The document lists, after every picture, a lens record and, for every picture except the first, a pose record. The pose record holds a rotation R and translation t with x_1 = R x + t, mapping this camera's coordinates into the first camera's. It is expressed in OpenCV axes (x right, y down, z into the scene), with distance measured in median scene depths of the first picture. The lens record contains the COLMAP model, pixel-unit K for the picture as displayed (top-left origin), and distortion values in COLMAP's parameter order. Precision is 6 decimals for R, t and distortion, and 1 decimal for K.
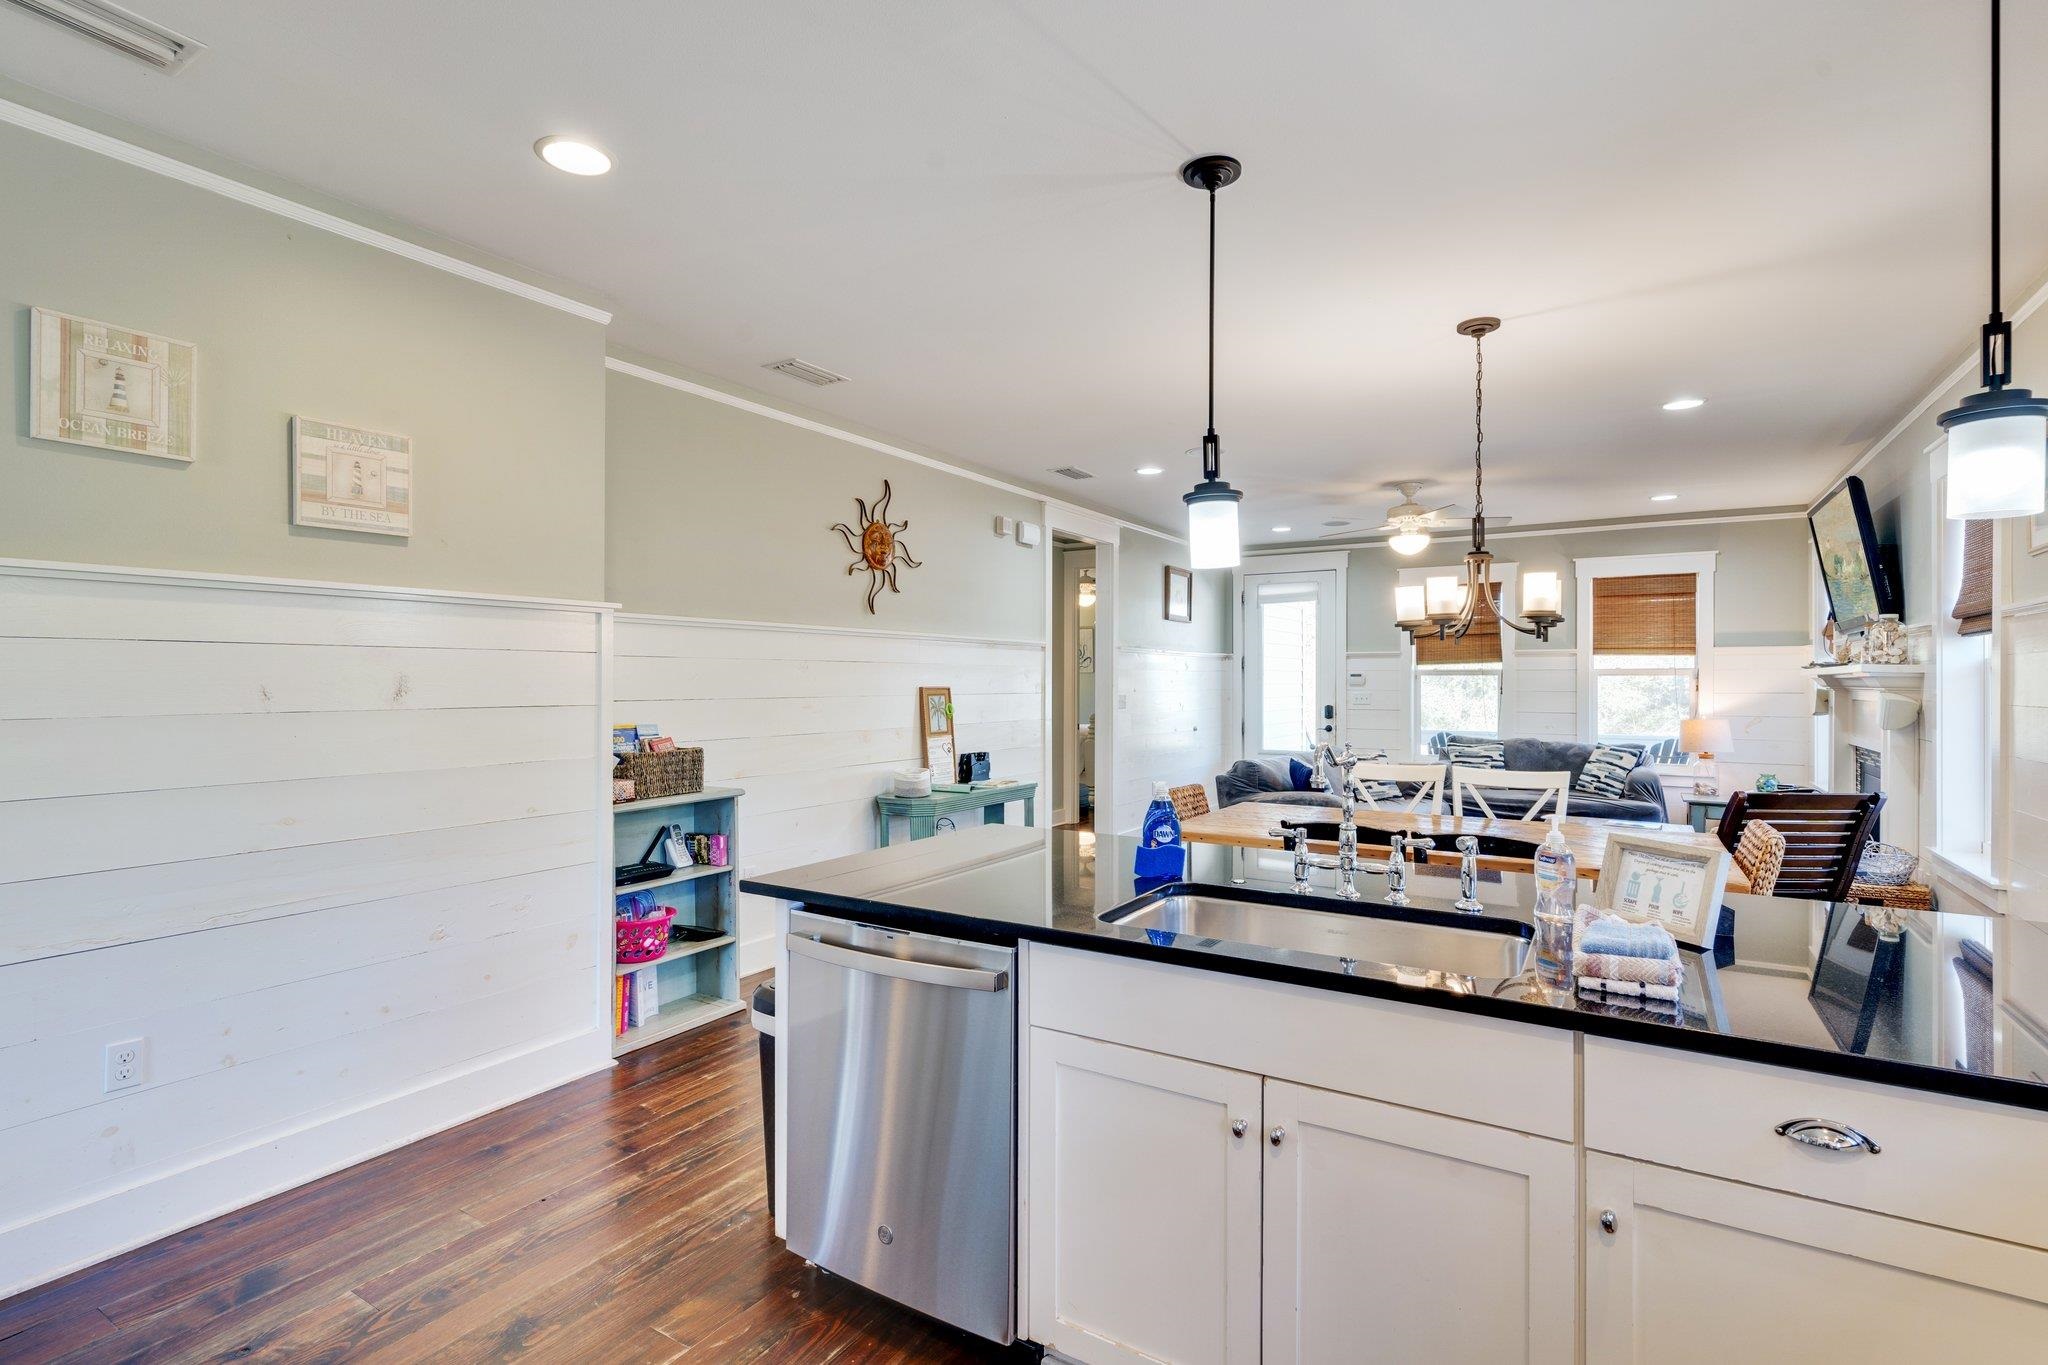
lens RADIAL K [[979.7, 0, 1017.1], [0, 979.7, 678.4], [0, 0, 1]] dist [-0.000054, 0.000086]
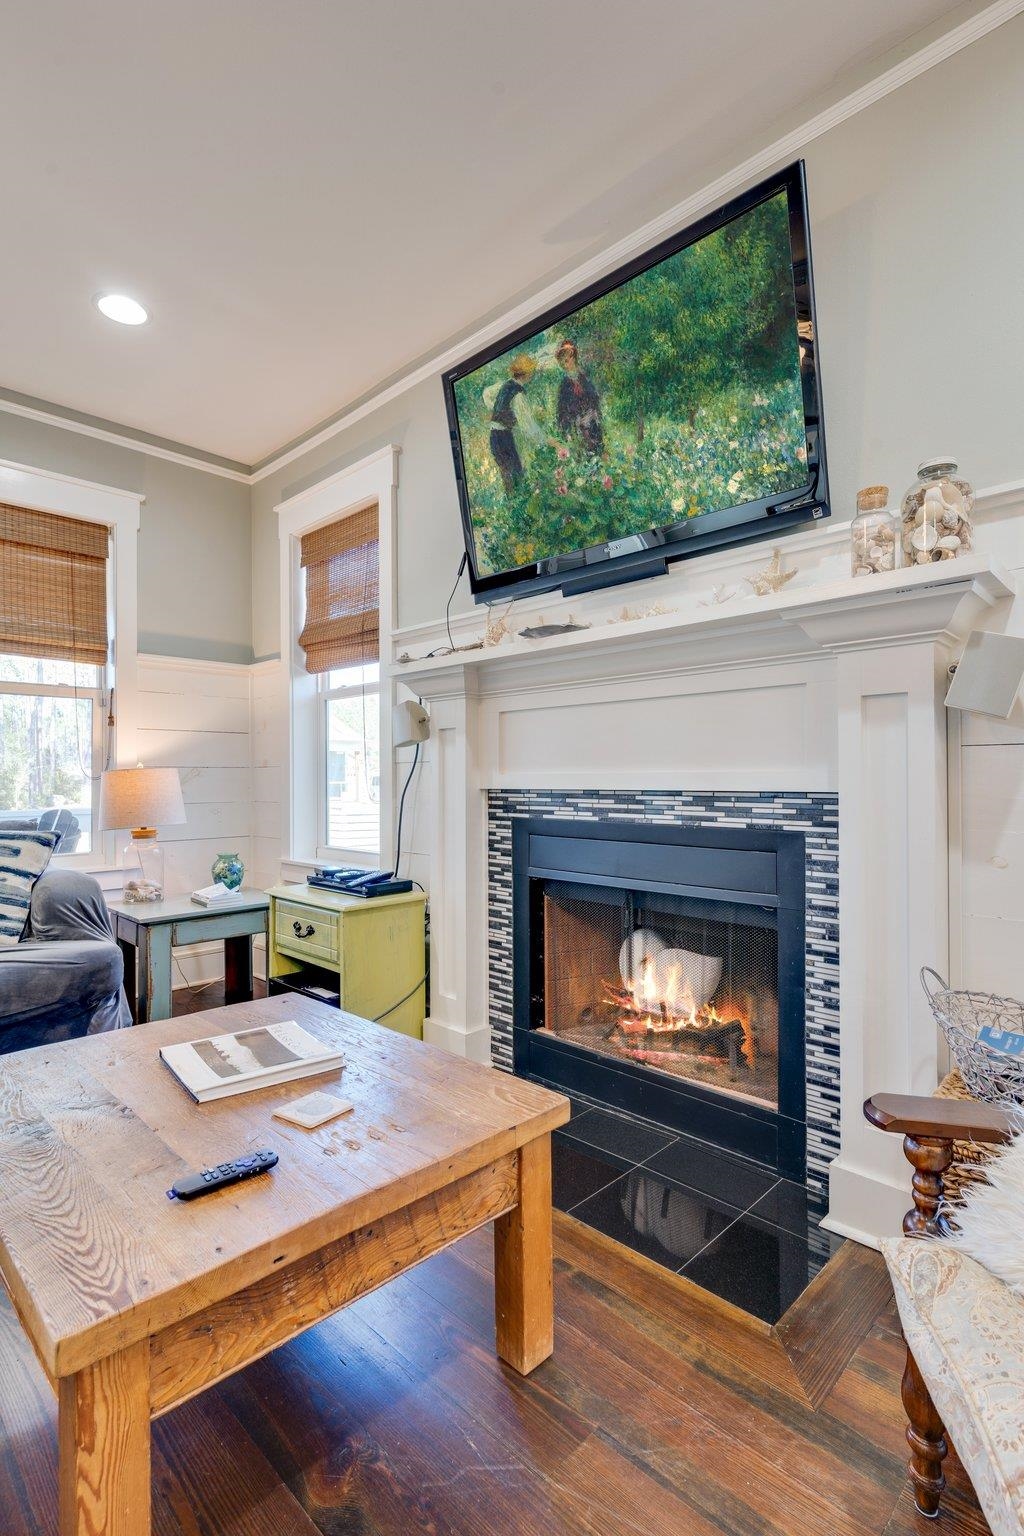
lens RADIAL K [[733.1, 0, 512.9], [0, 733.1, 773.1], [0, 0, 1]] dist [0.002439, 0.000309]
pose [[0.218538, 0.003653, 0.975821, 0.323778], [0.003848, 0.999982, -0.004606, 0.045598], [-0.975821, 0.004761, 0.218520, 0.683853]]
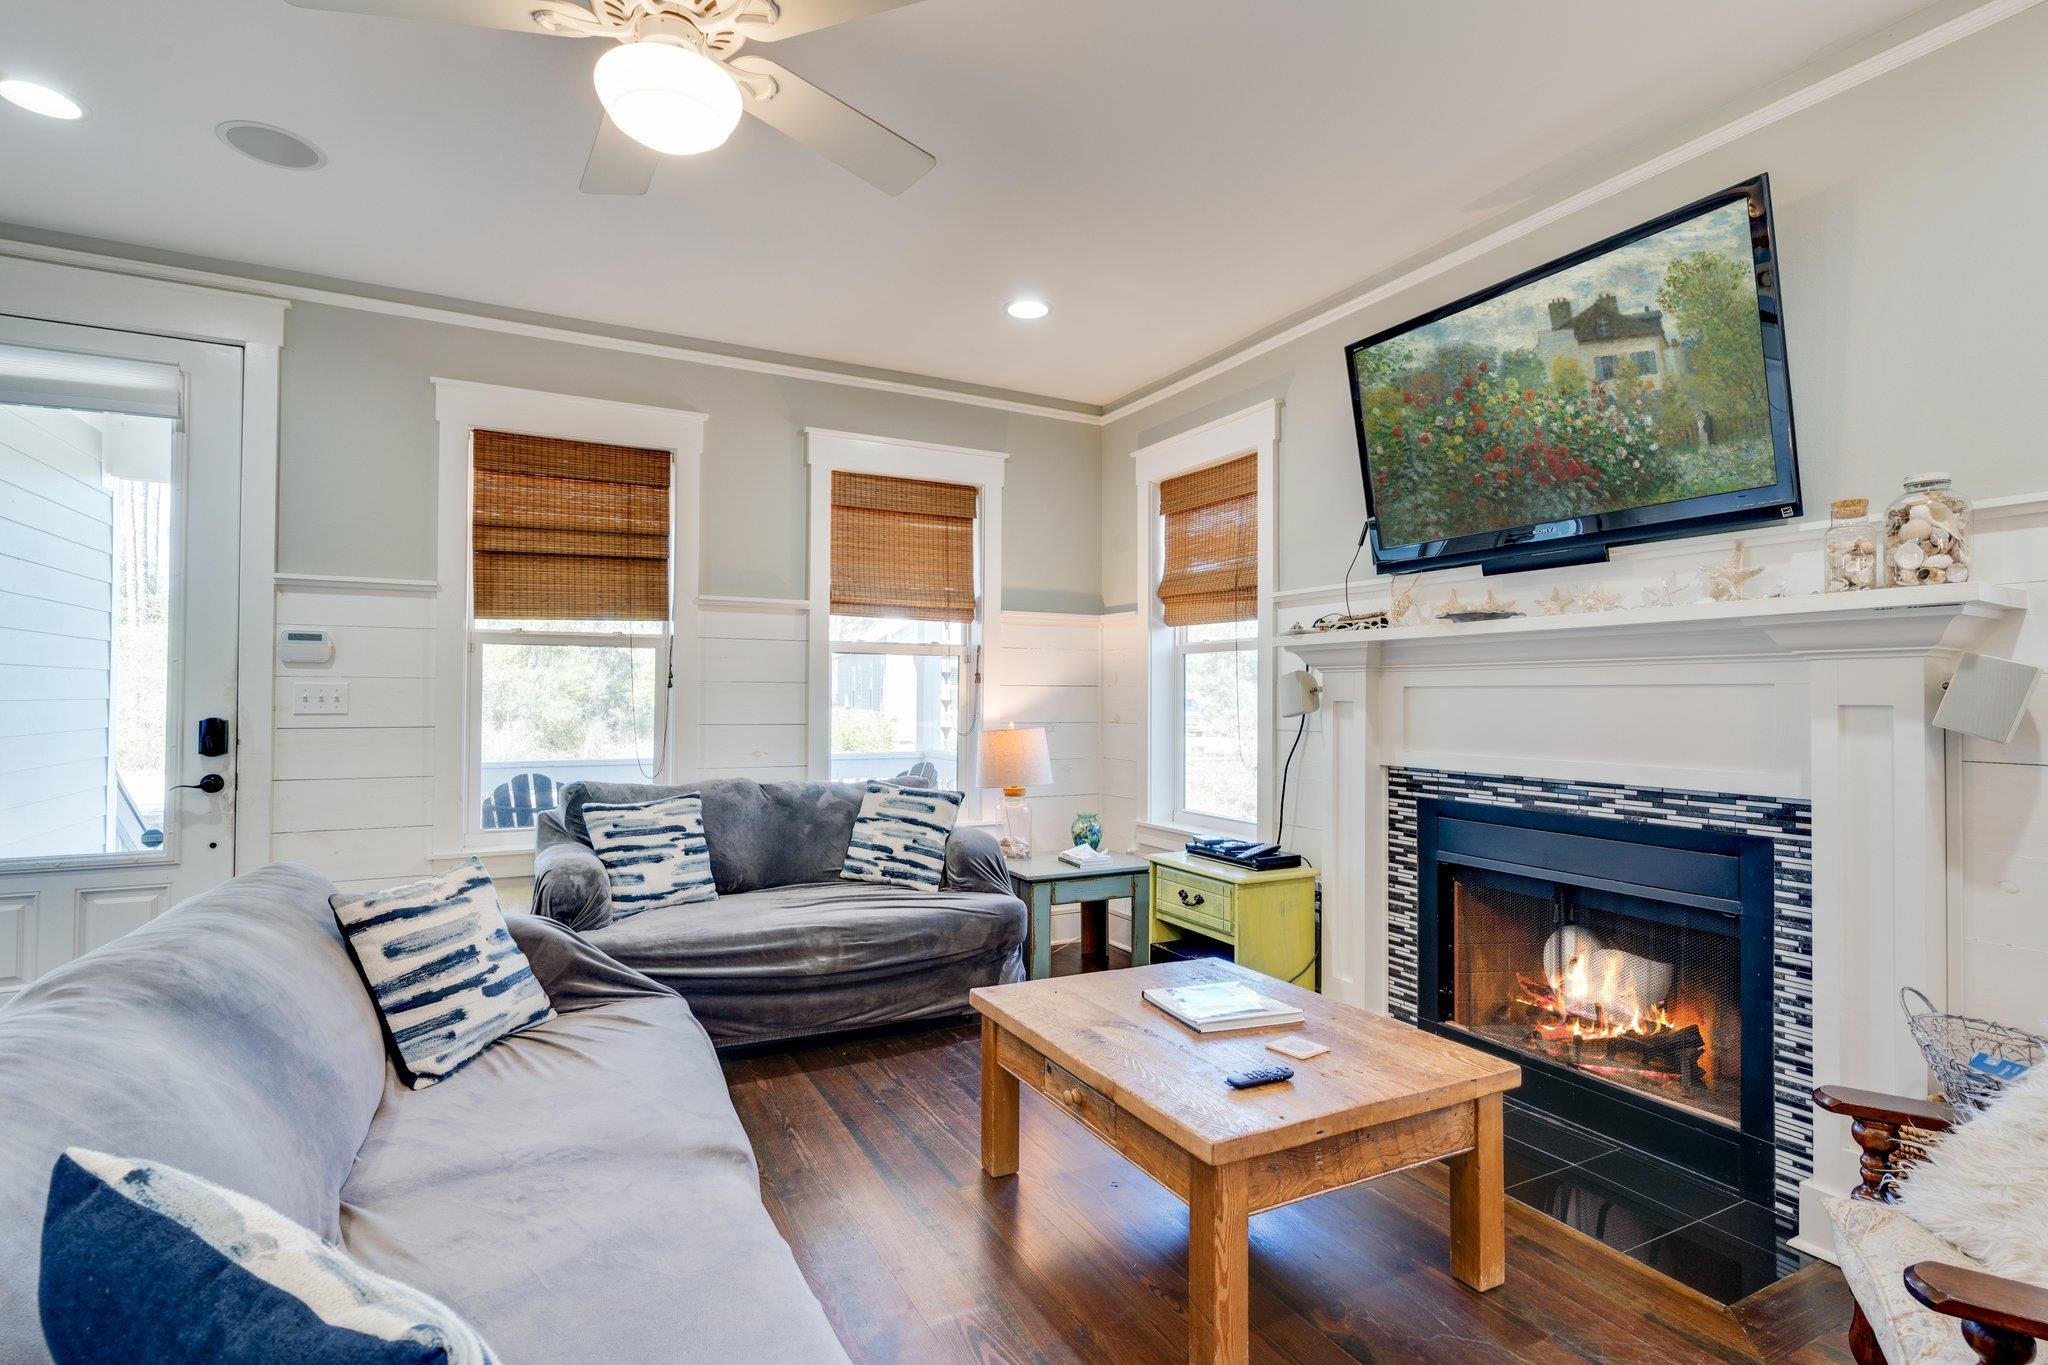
lens RADIAL K [[977.5, 0, 1017.3], [0, 977.5, 680.5], [0, 0, 1]] dist [0.002439, 0.000309]
pose [[0.506988, 0.015114, 0.861820, 0.194063], [-0.006083, 0.999884, -0.013957, 0.020532], [-0.861931, 0.001833, 0.507021, 0.691612]]
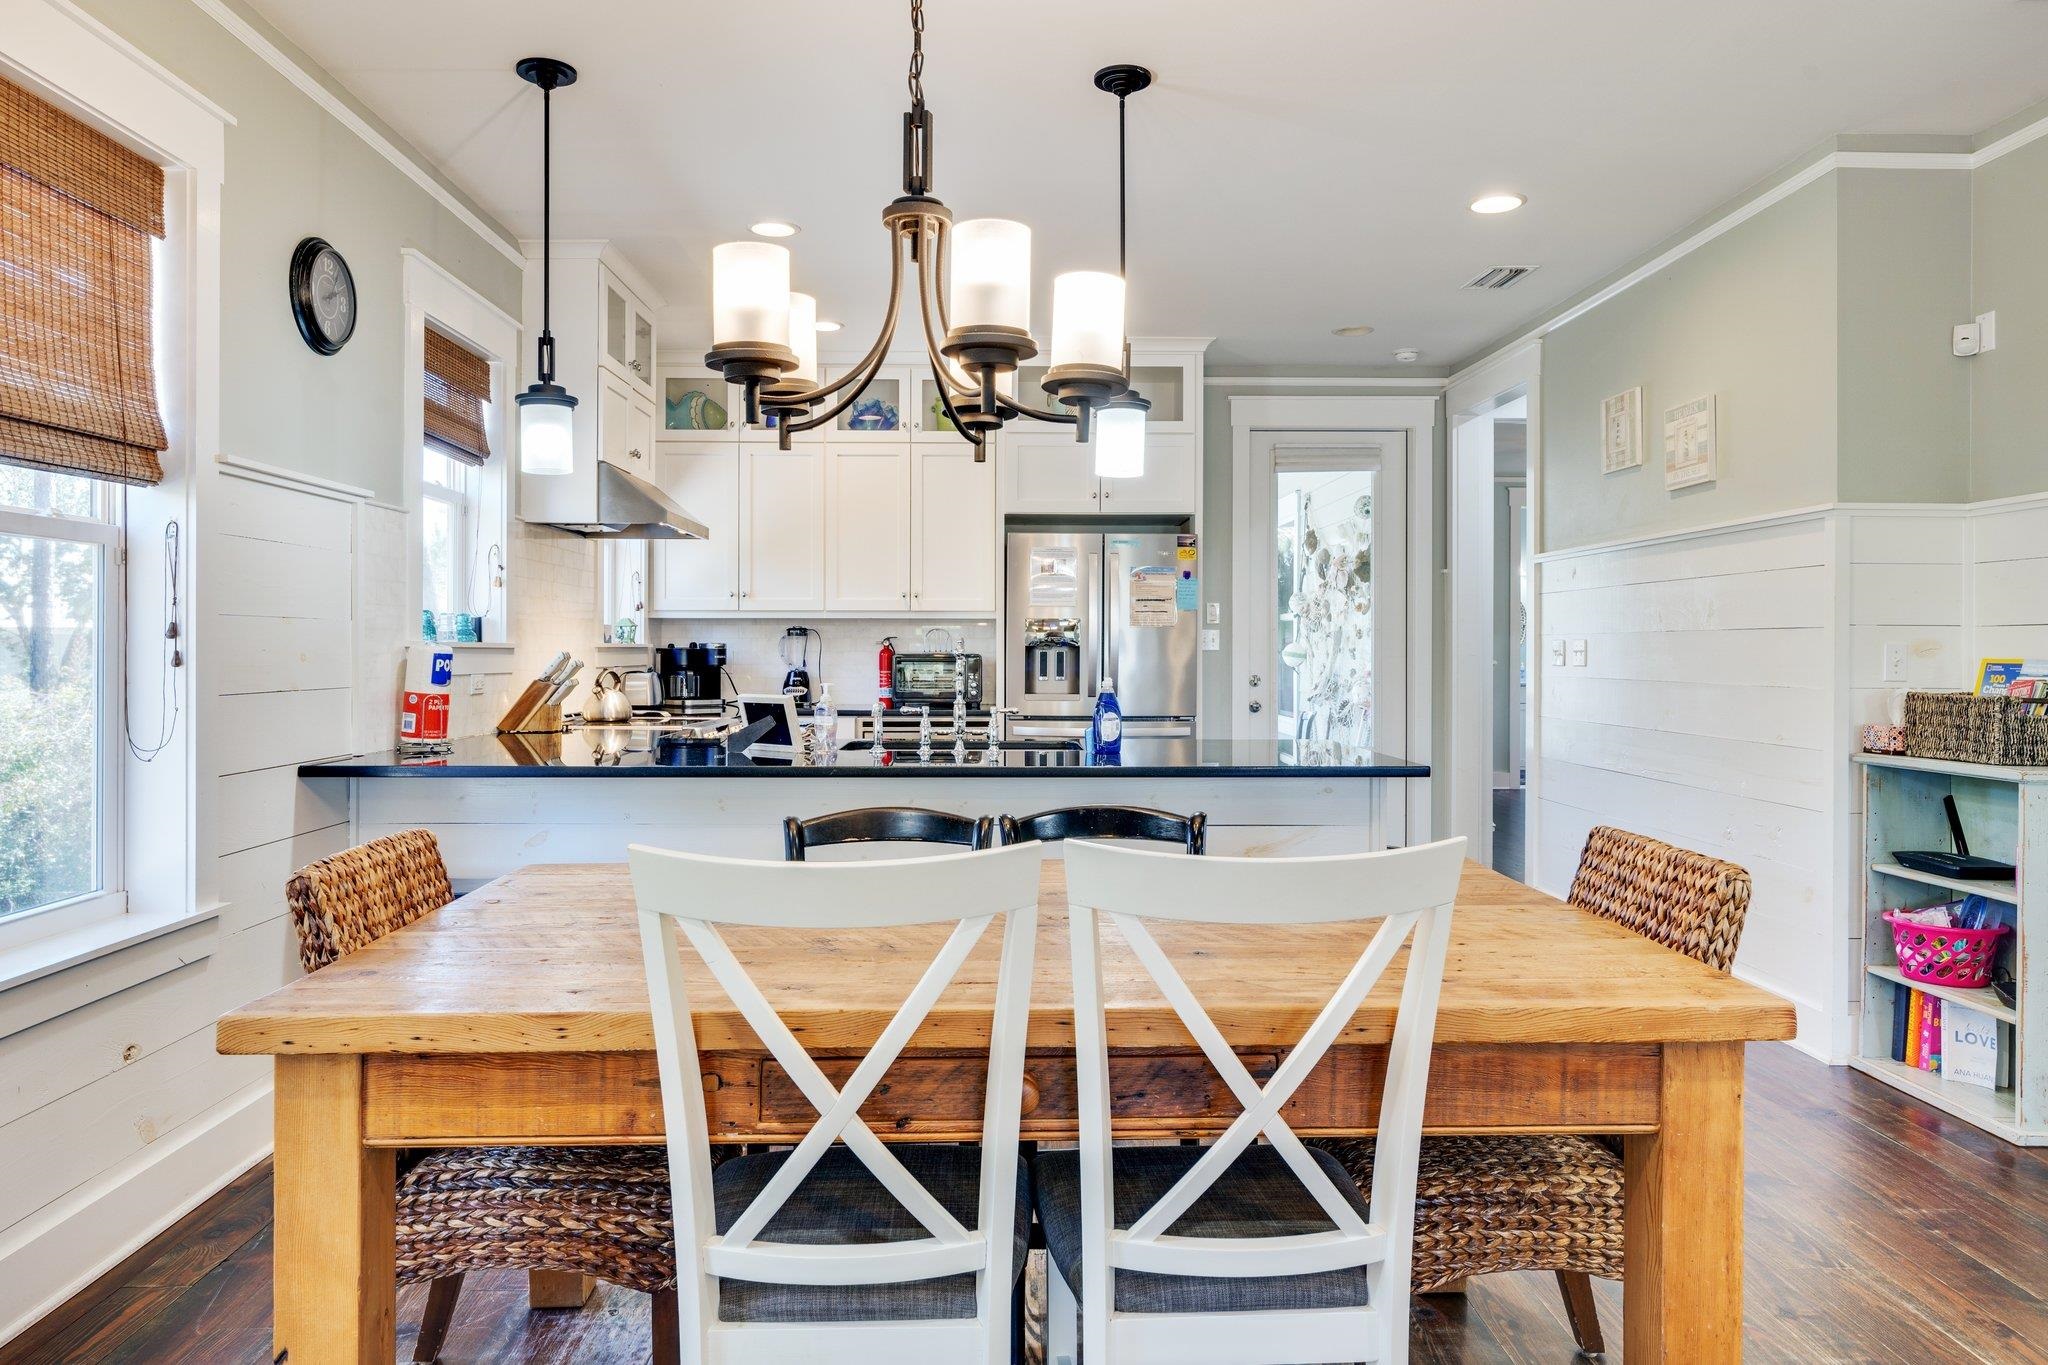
lens RADIAL K [[1335.9, 0, 1016.9], [0, 1335.9, 646.6], [0, 0, 1]] dist [-0.002372, 0.001225]
pose [[-0.835972, -0.003315, -0.548762, 0.351383], [-0.001584, 0.999992, -0.003629, 0.022103], [0.548770, -0.002165, -0.835971, 0.707039]]
